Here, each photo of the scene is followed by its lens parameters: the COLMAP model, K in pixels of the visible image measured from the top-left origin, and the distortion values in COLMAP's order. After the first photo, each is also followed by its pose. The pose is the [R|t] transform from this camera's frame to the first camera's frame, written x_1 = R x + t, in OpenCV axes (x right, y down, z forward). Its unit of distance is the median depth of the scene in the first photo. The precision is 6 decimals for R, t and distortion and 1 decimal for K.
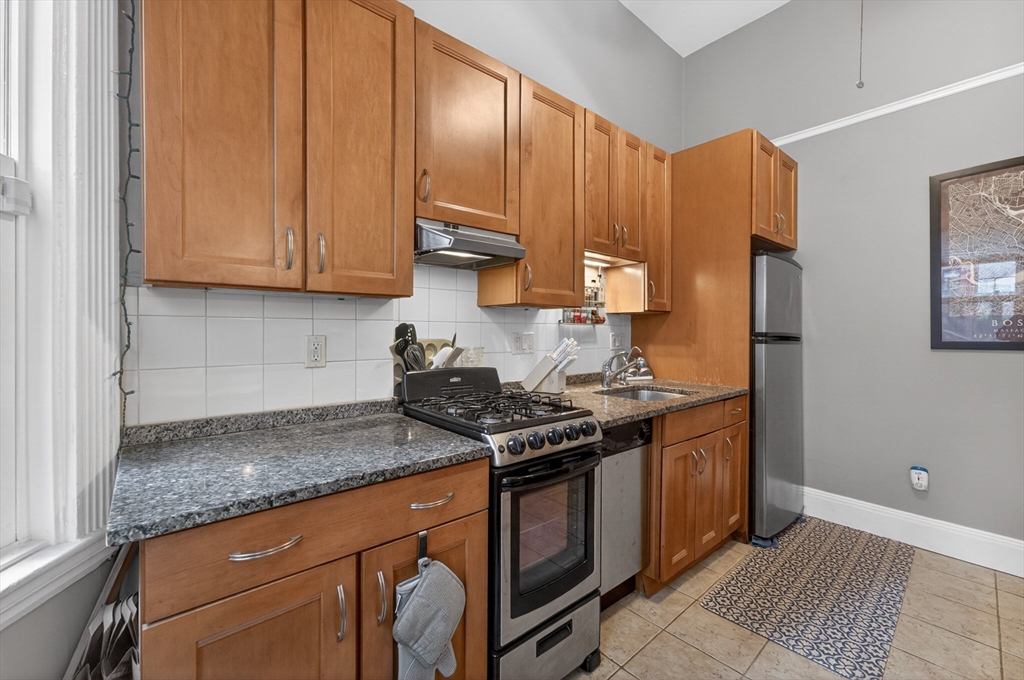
lens RADIAL K [[434.3, 0, 510.4], [0, 434.3, 330.5], [0, 0, 1]] dist [-0.024349, 0.000303]
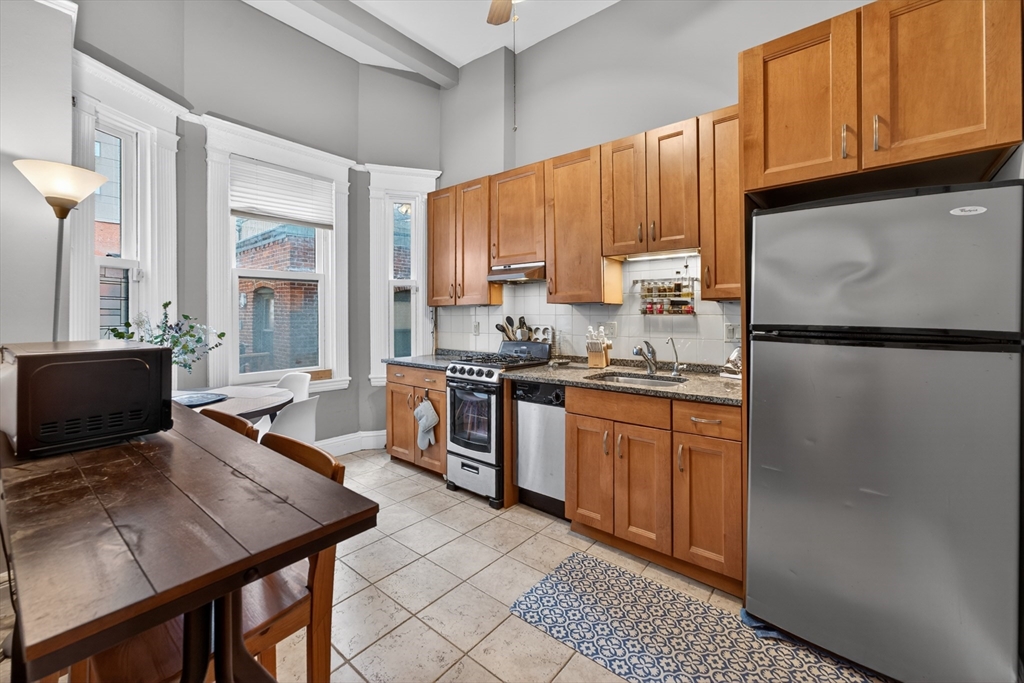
lens RADIAL K [[424.5, 0, 489.5], [0, 424.5, 313.1], [0, 0, 1]] dist [-0.000531, 0.000158]
pose [[0.130177, -0.012235, -0.991415, 1.263906], [0.000379, 0.999924, -0.012290, -0.006788], [0.991491, 0.001224, 0.130172, 0.481479]]
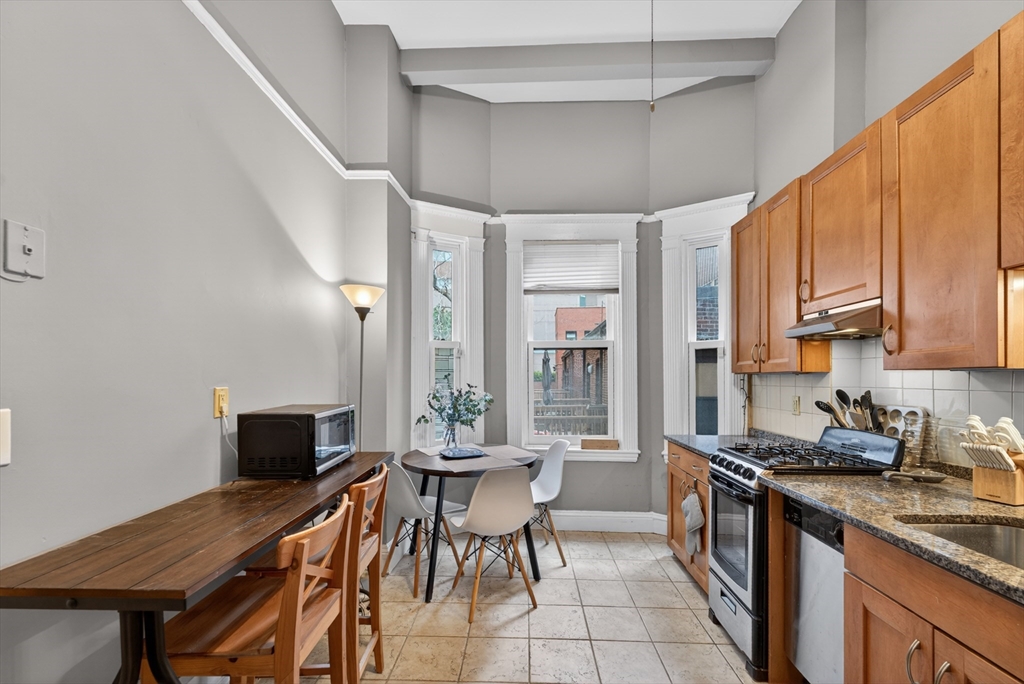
lens RADIAL K [[429.3, 0, 510.1], [0, 429.3, 386.4], [0, 0, 1]] dist [0.000531, 0.000297]
pose [[-0.685447, 0.007499, -0.728084, 1.006577], [-0.008765, 0.999790, 0.018550, -0.031808], [0.728070, 0.019097, -0.685236, 0.855177]]
